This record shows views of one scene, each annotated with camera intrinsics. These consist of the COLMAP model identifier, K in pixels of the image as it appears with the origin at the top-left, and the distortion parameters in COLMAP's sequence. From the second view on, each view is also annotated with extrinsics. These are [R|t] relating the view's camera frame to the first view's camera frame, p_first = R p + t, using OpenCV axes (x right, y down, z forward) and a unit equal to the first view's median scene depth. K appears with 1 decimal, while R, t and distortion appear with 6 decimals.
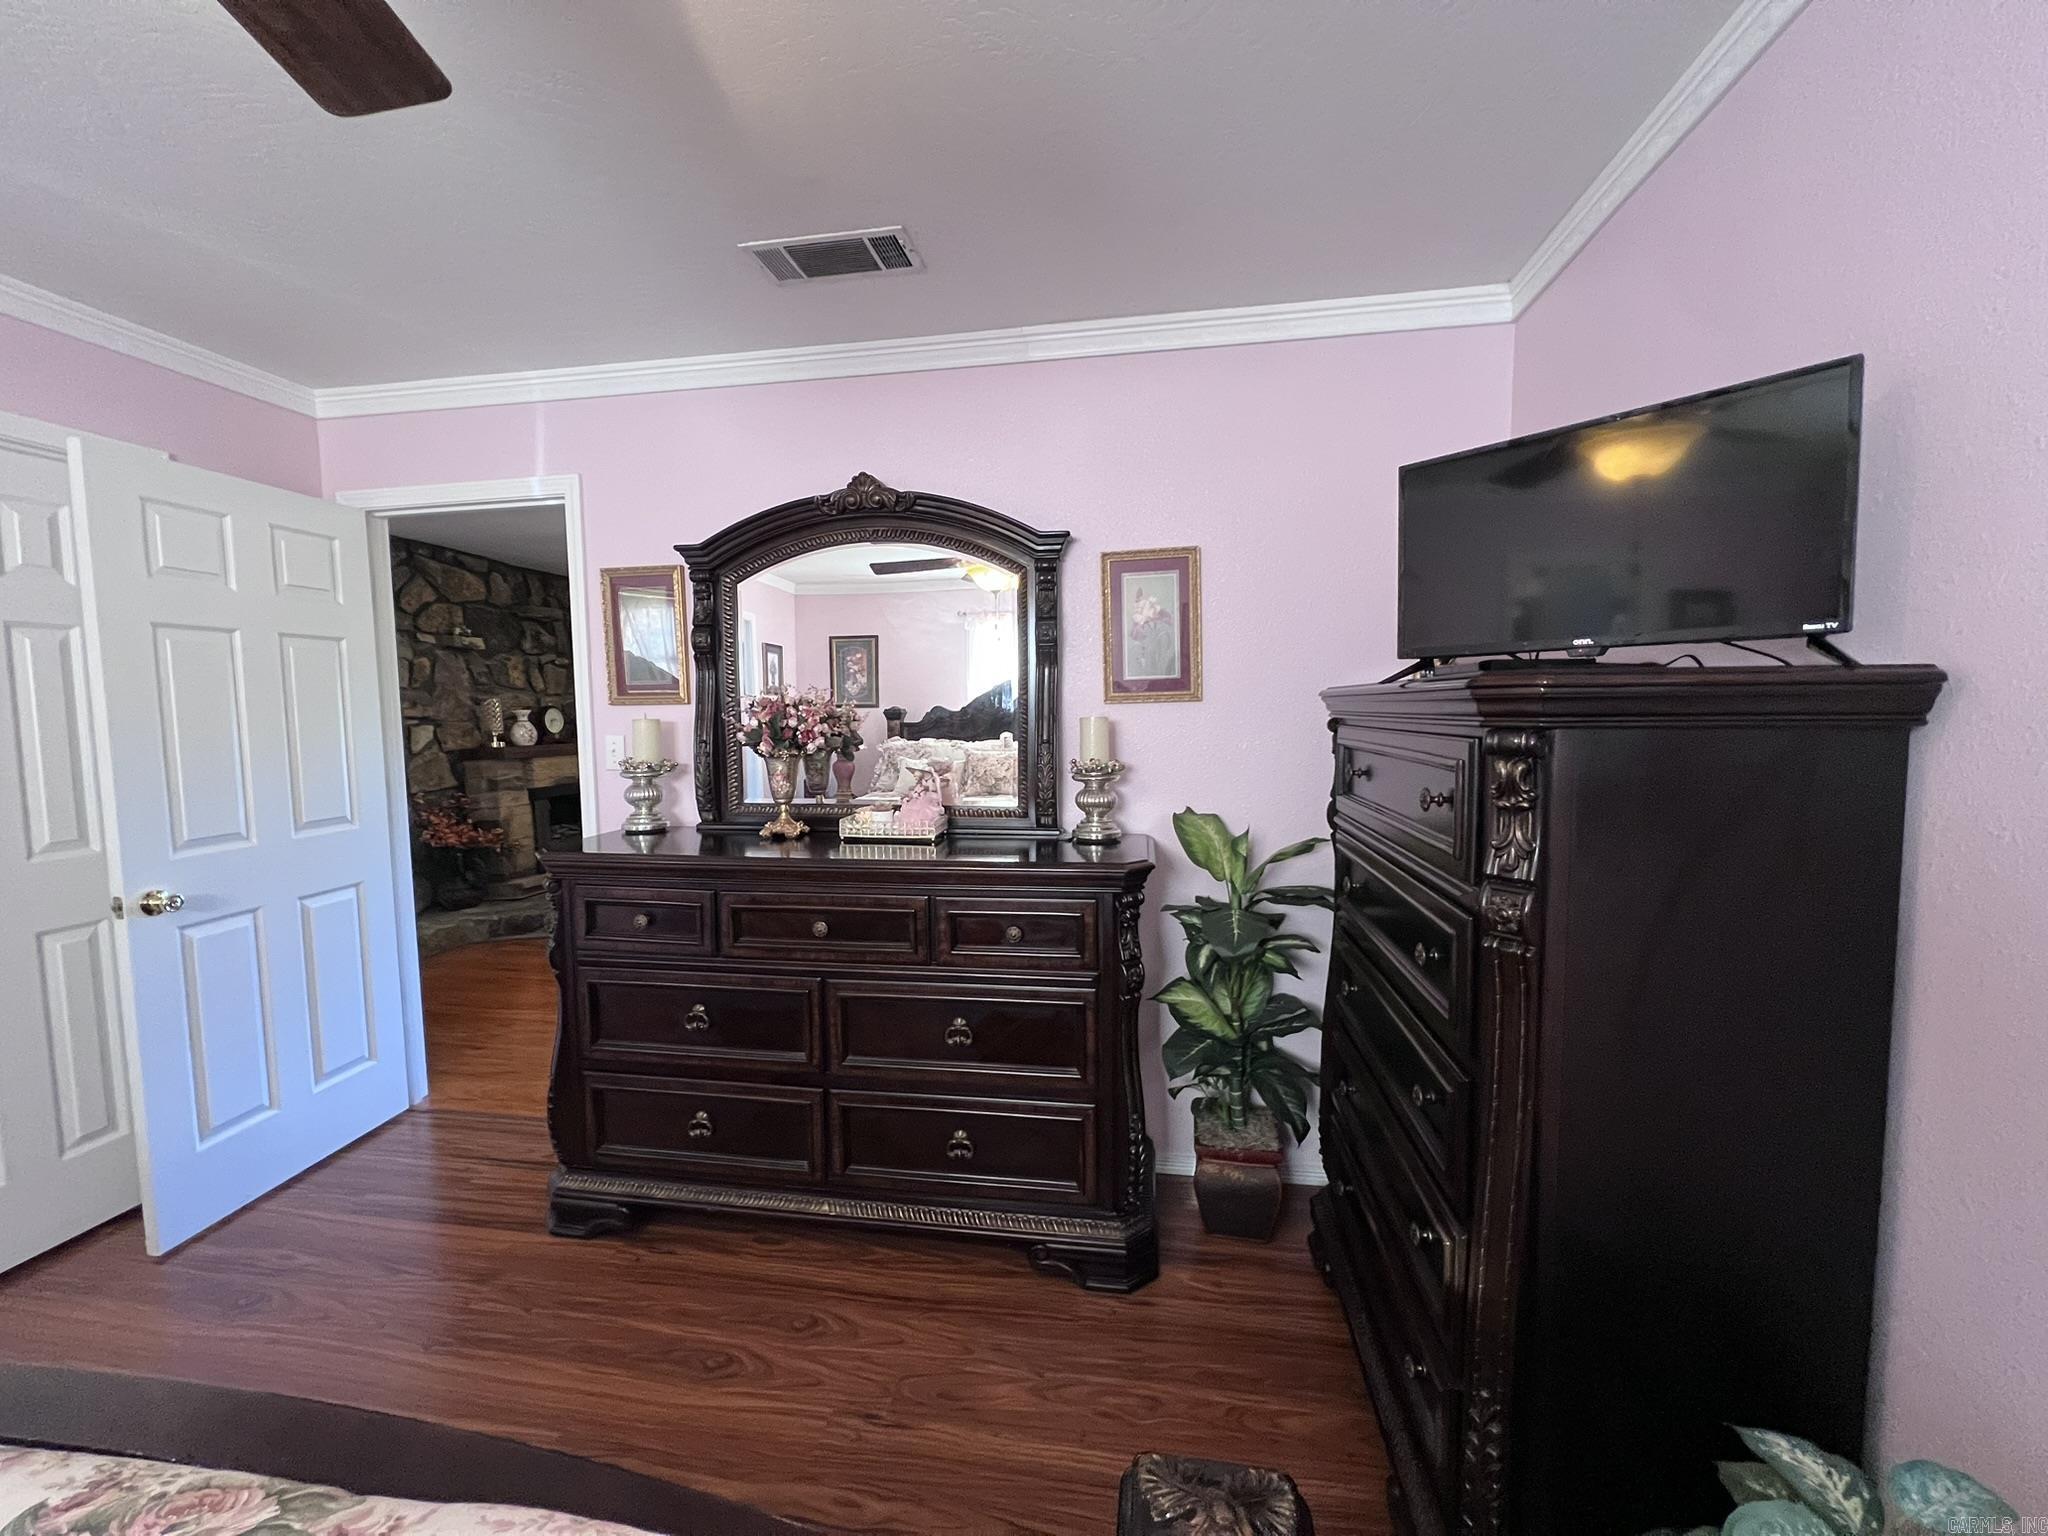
lens RADIAL K [[819.9, 0, 1016.8], [0, 819.9, 762.7], [0, 0, 1]] dist [-0.000998, 0.000584]
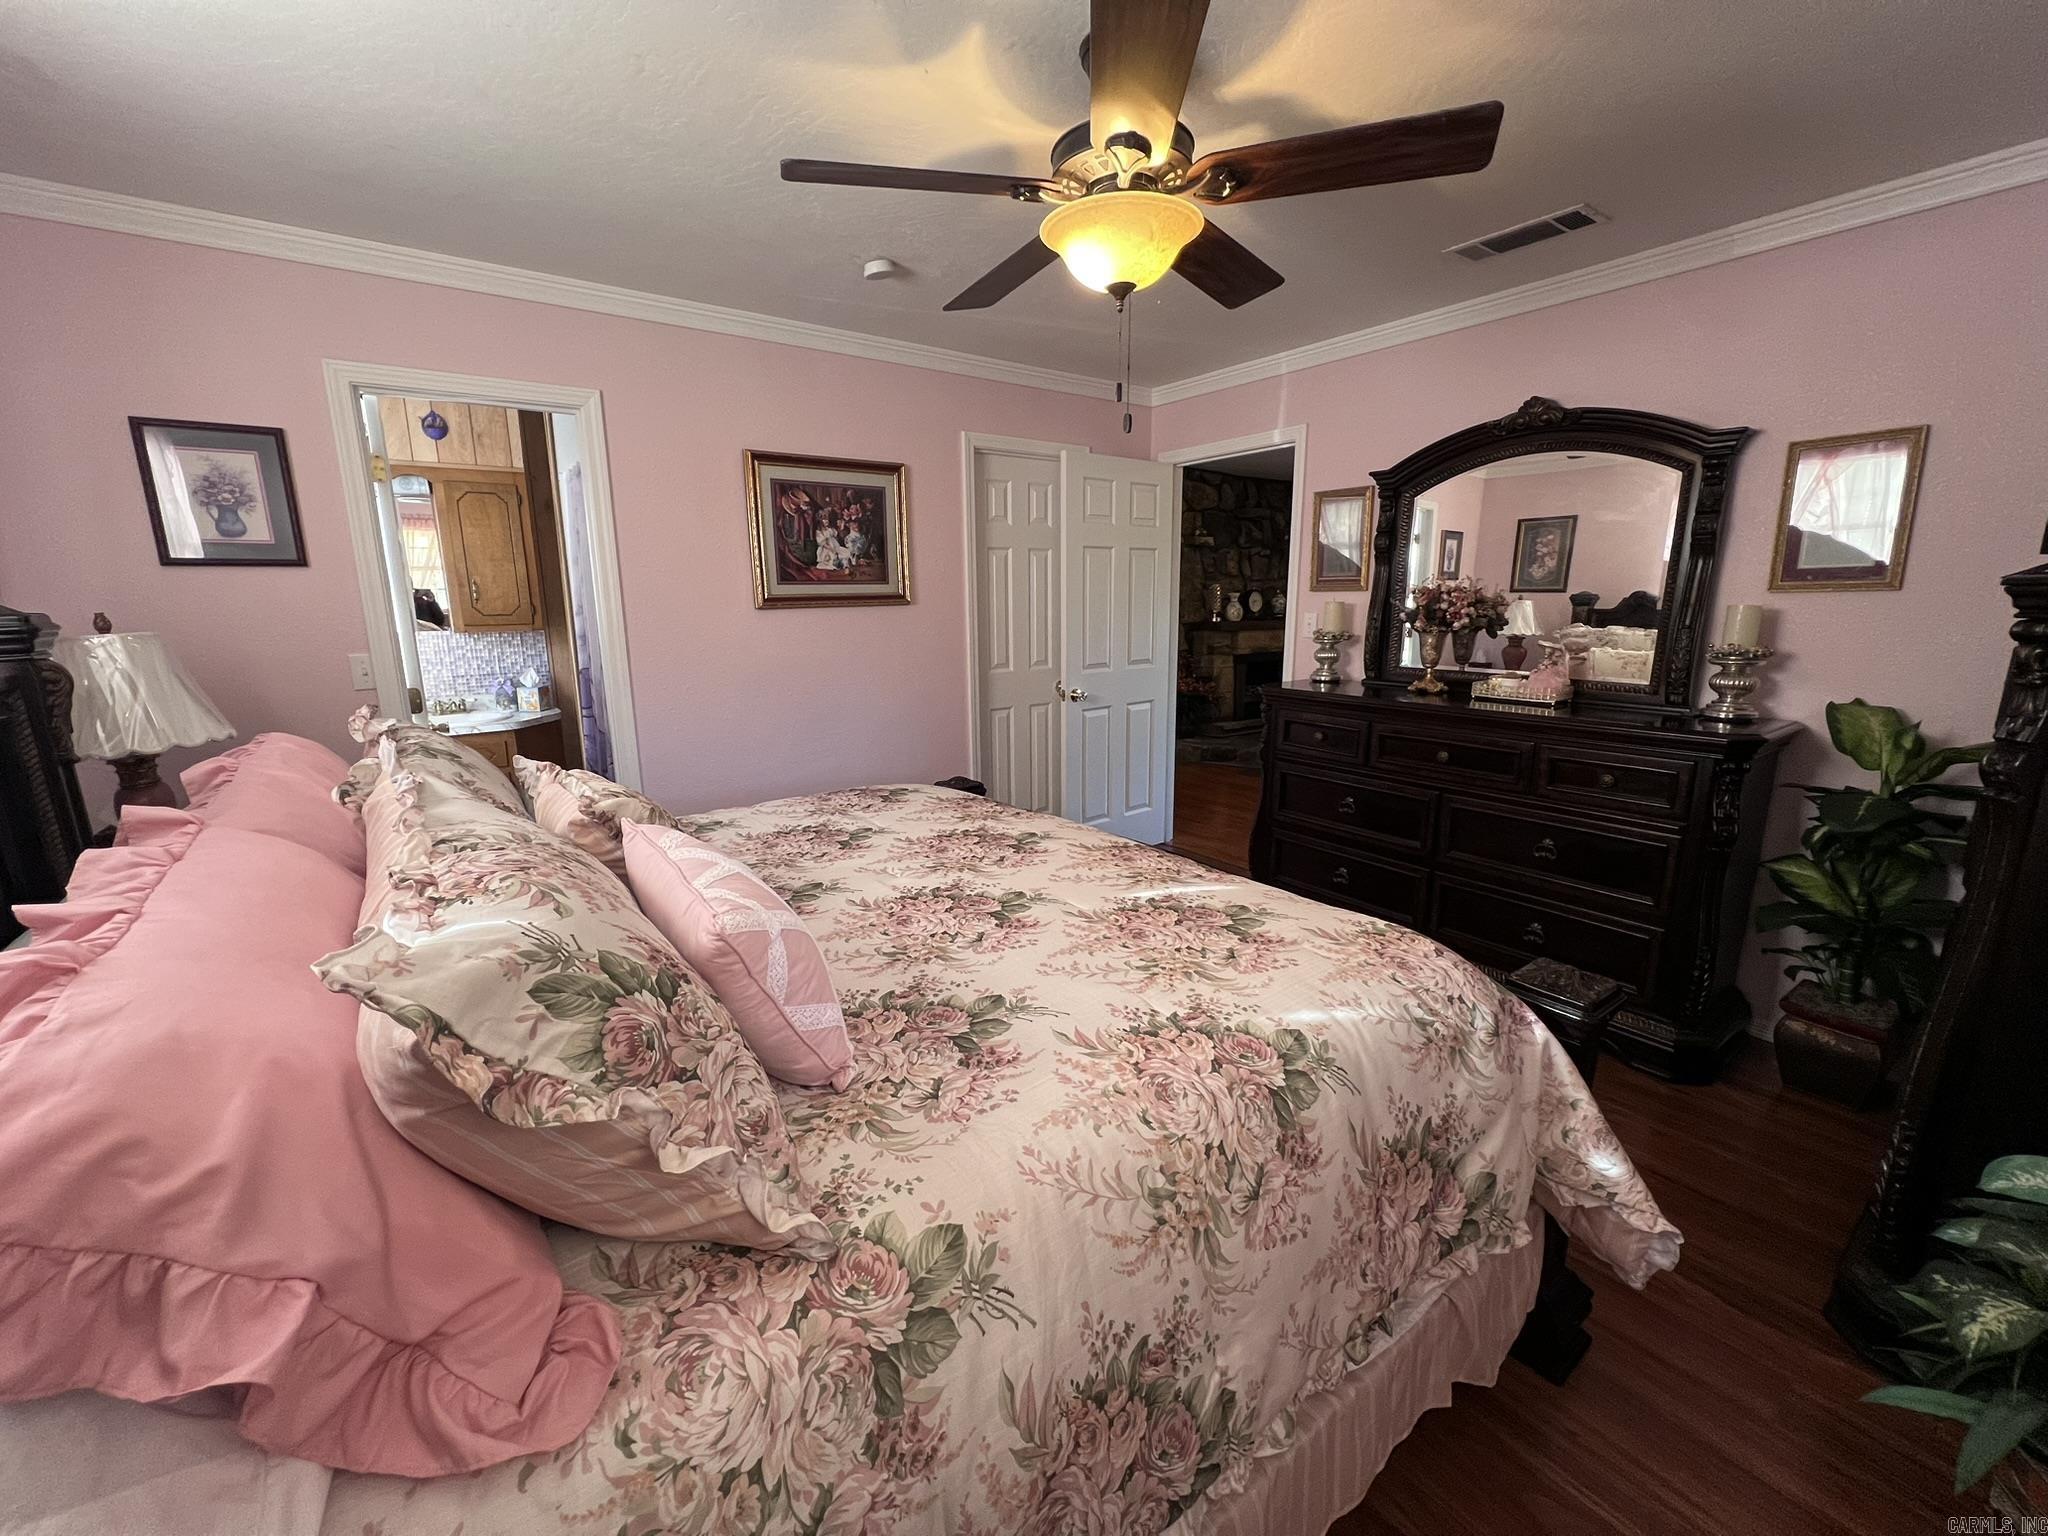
lens RADIAL K [[819.9, 0, 1016.8], [0, 819.9, 762.7], [0, 0, 1]] dist [-0.000998, 0.000584]
pose [[0.715965, 0.147597, -0.682356, 0.164560], [-0.050604, 0.985797, 0.160136, 0.022717], [0.696300, -0.080122, 0.713265, -0.422878]]
